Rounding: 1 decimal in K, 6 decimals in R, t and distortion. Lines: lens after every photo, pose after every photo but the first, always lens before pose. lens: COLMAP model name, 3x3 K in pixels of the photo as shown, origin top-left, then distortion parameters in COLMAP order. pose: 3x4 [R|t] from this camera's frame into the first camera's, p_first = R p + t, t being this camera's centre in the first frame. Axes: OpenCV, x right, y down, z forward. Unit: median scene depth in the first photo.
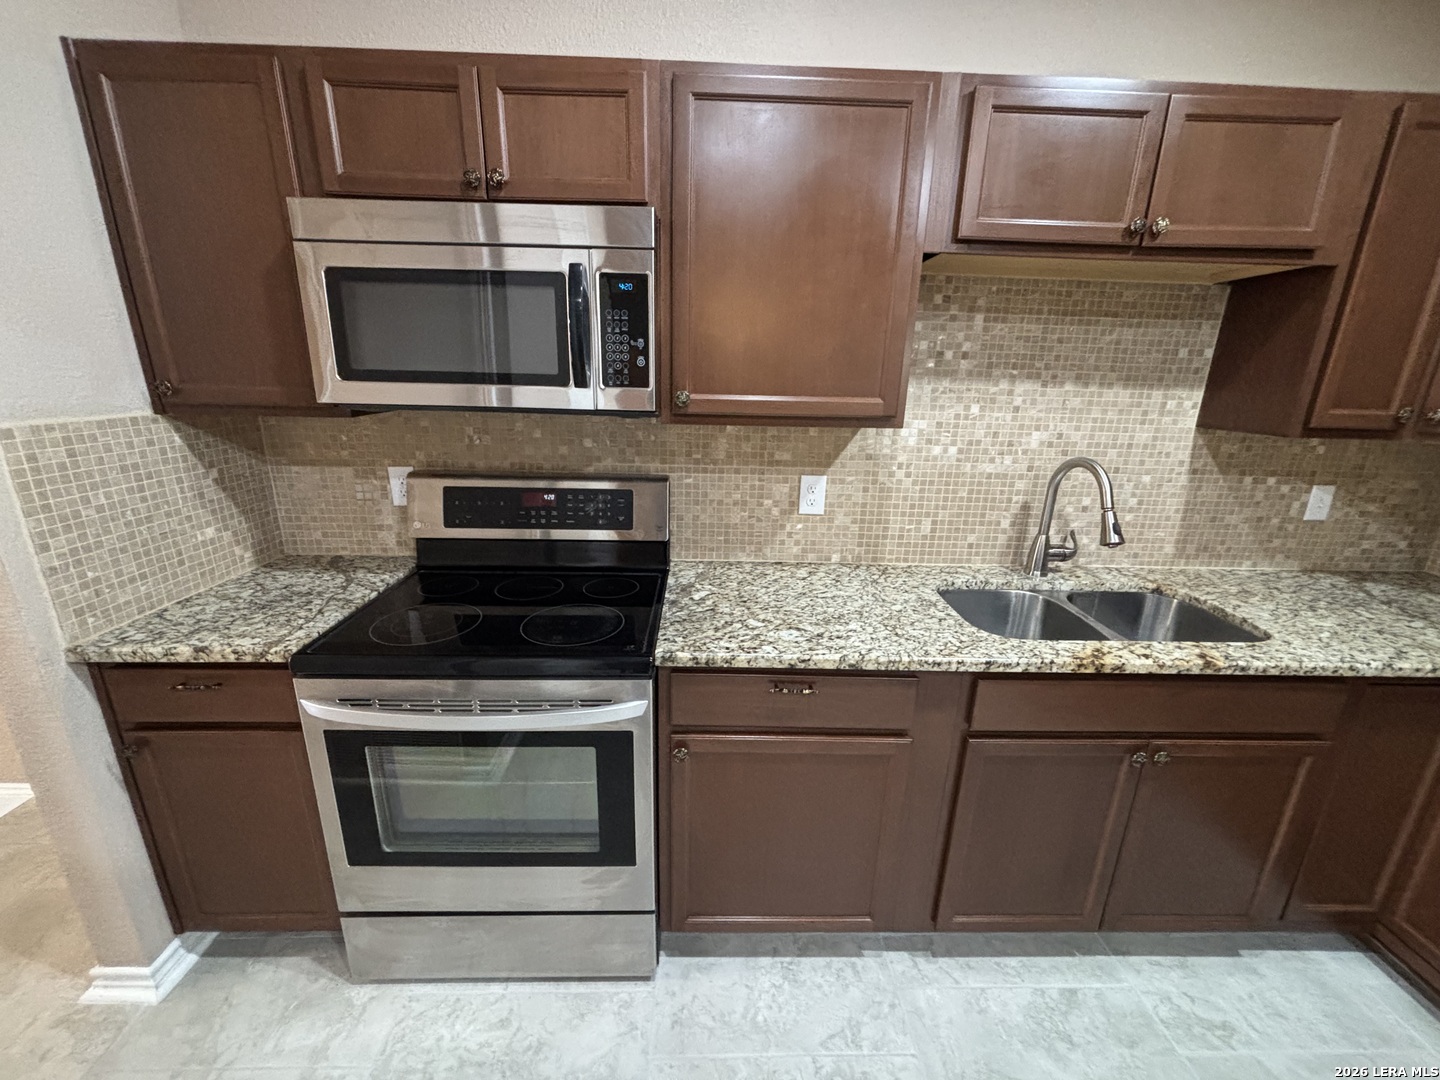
lens RADIAL K [[583.4, 0, 716.0], [0, 583.4, 534.2], [0, 0, 1]] dist [0.008167, -0.002974]
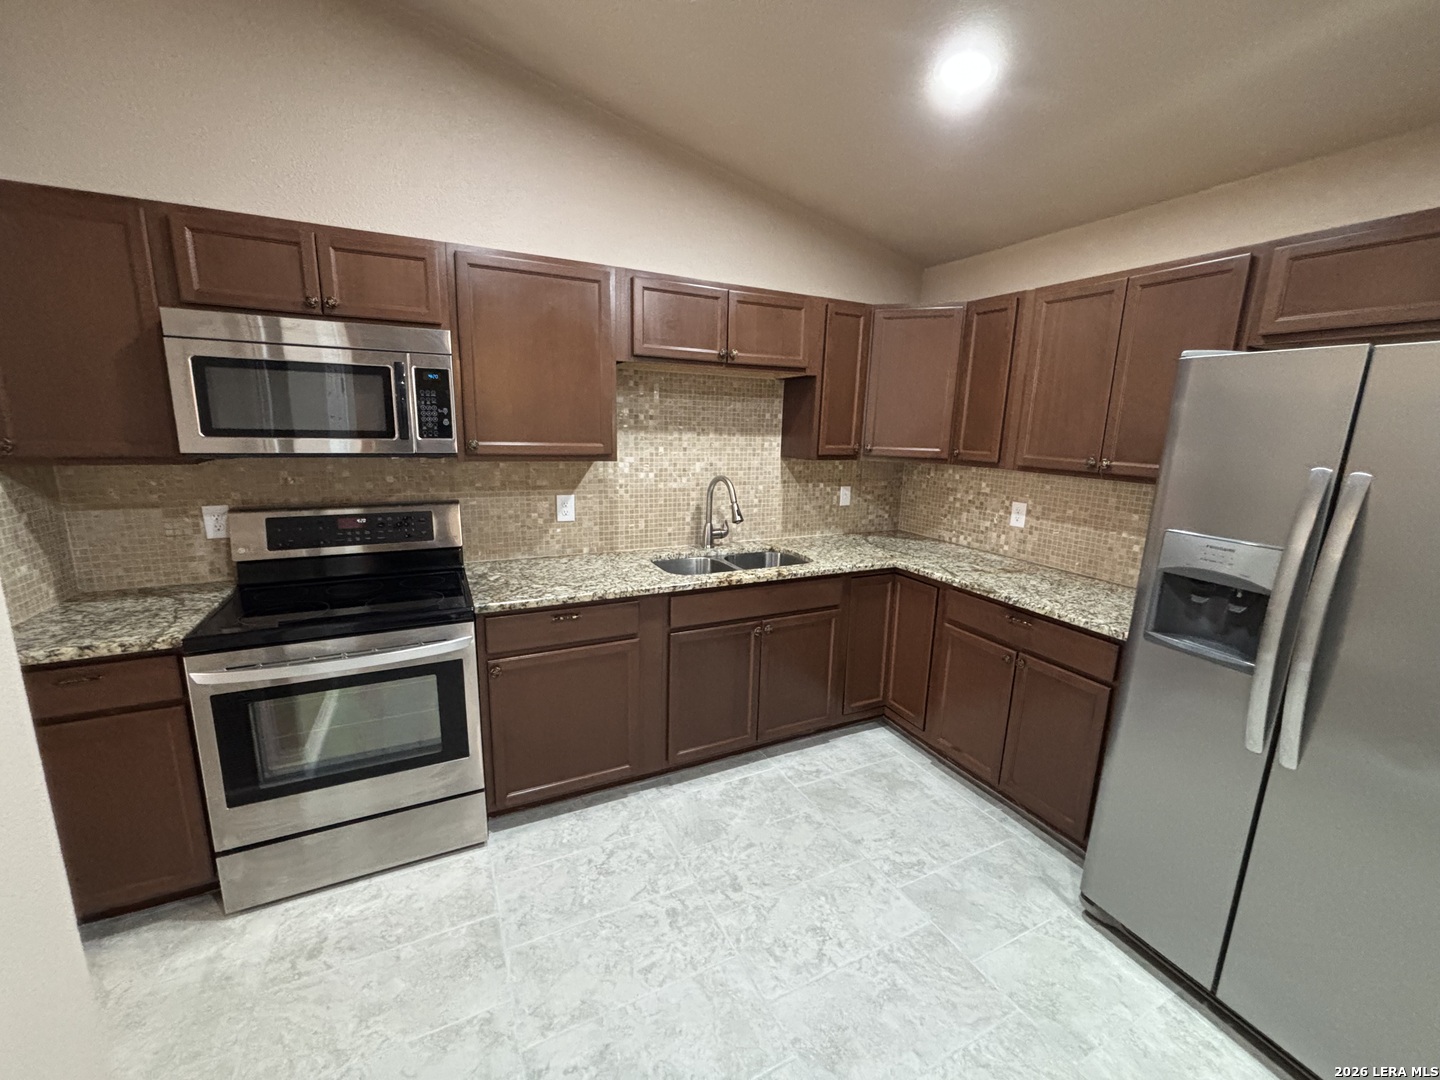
lens RADIAL K [[583.4, 0, 720.3], [0, 583.4, 538.0], [0, 0, 1]] dist [0.008167, -0.002974]
pose [[0.905328, -0.082960, 0.416531, -0.118017], [0.111207, 0.992824, -0.043969, 0.135066], [-0.409895, 0.086127, 0.908058, -0.578598]]
